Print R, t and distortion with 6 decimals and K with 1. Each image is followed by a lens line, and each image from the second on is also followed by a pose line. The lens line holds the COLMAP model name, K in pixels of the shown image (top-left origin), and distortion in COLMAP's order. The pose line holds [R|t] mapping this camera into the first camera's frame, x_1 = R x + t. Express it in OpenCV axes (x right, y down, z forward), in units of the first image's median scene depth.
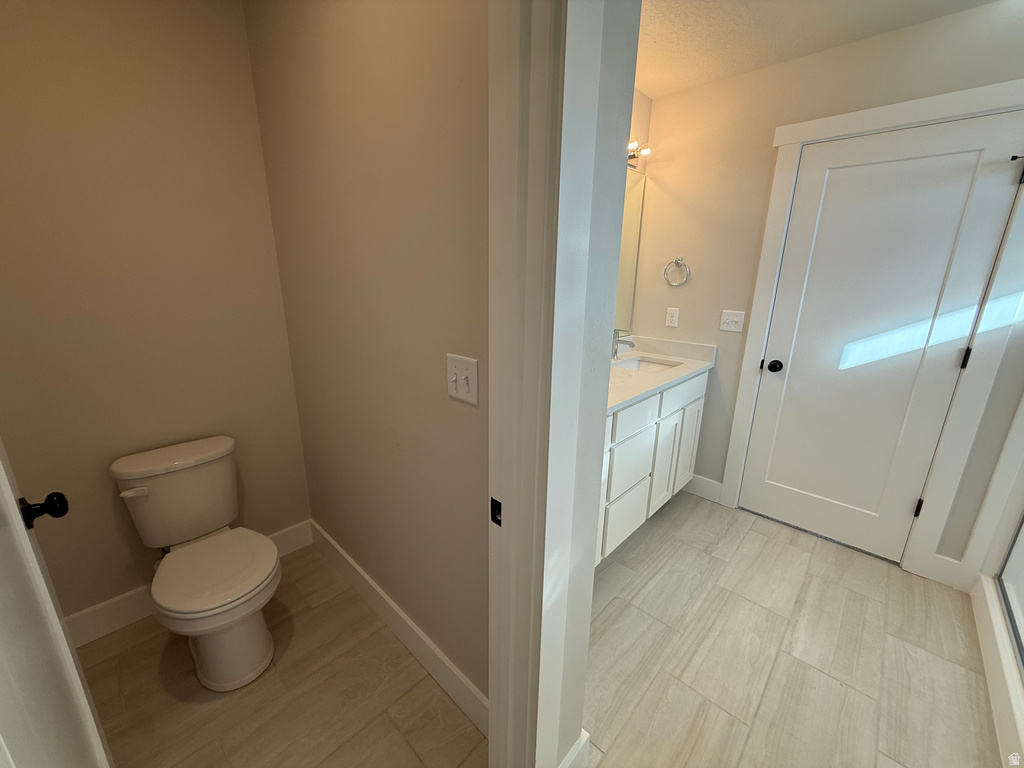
lens RADIAL K [[409.0, 0, 507.8], [0, 409.0, 386.8], [0, 0, 1]] dist [-0.001695, 0.000098]
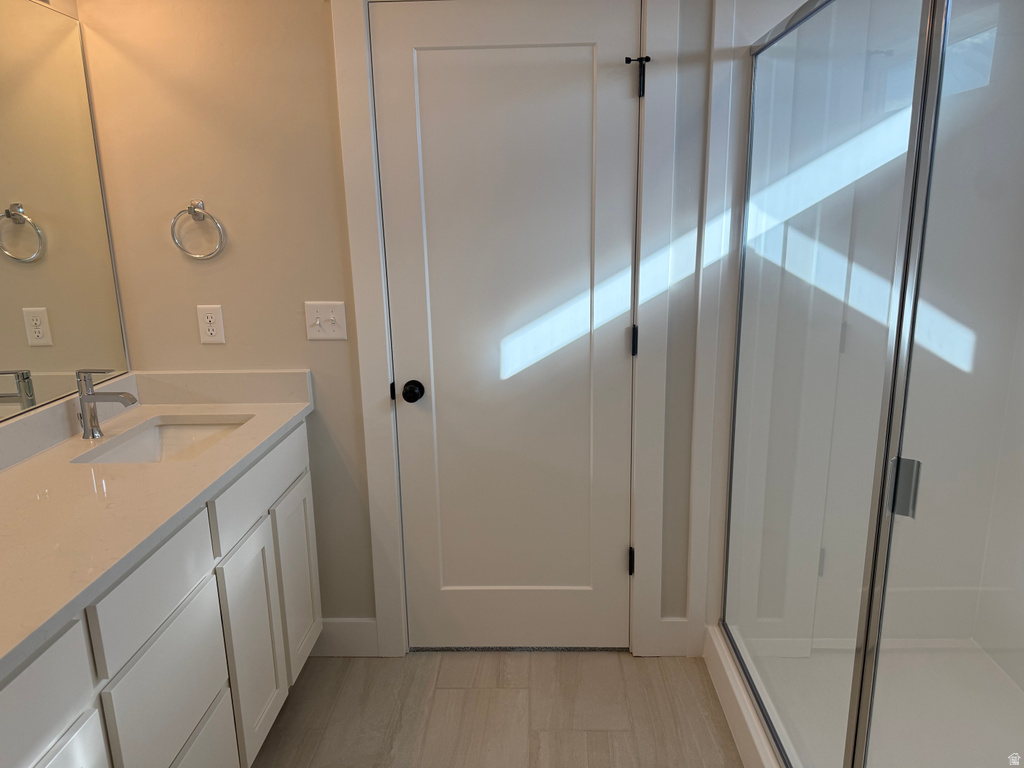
lens RADIAL K [[728.7, 0, 515.0], [0, 728.7, 385.9], [0, 0, 1]] dist [0.061253, -0.095497]
pose [[0.748071, -0.181595, 0.638289, 0.131757], [0.205120, 0.978005, 0.037846, -0.073039], [-0.631122, 0.102614, 0.768866, 0.150677]]
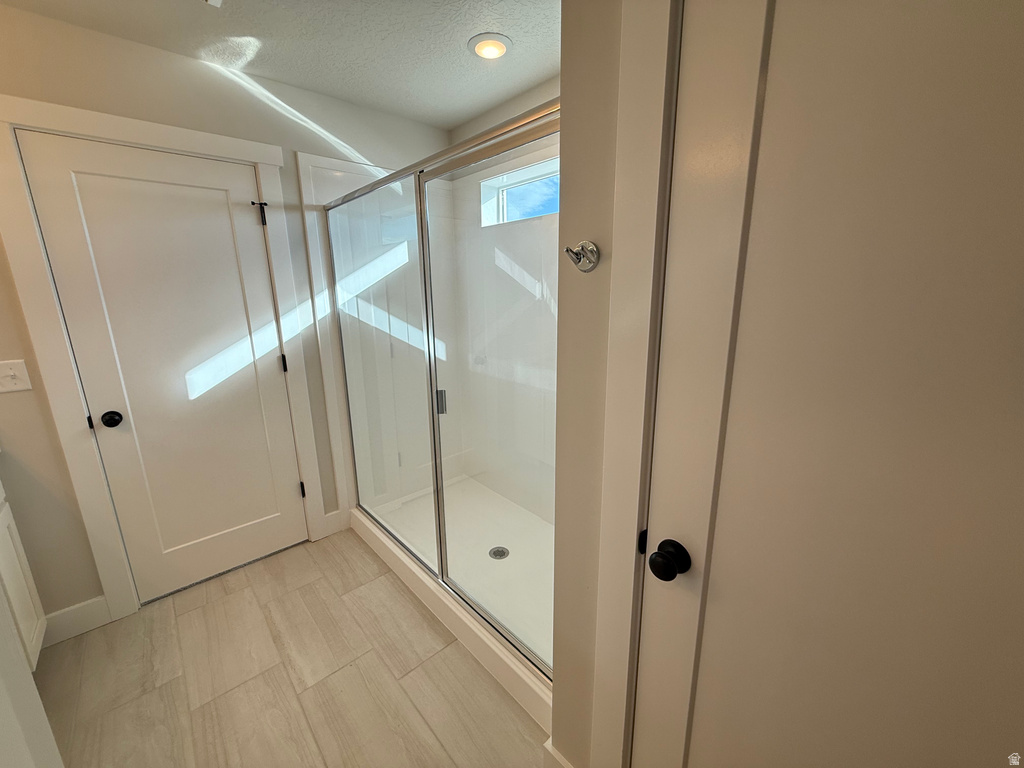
lens RADIAL K [[409.0, 0, 518.0], [0, 409.0, 384.2], [0, 0, 1]] dist [-0.001695, 0.000098]
pose [[0.062060, -0.242144, 0.968254, -0.031502], [0.280422, 0.935276, 0.215923, -0.069204], [-0.957868, 0.258120, 0.125946, 0.164680]]
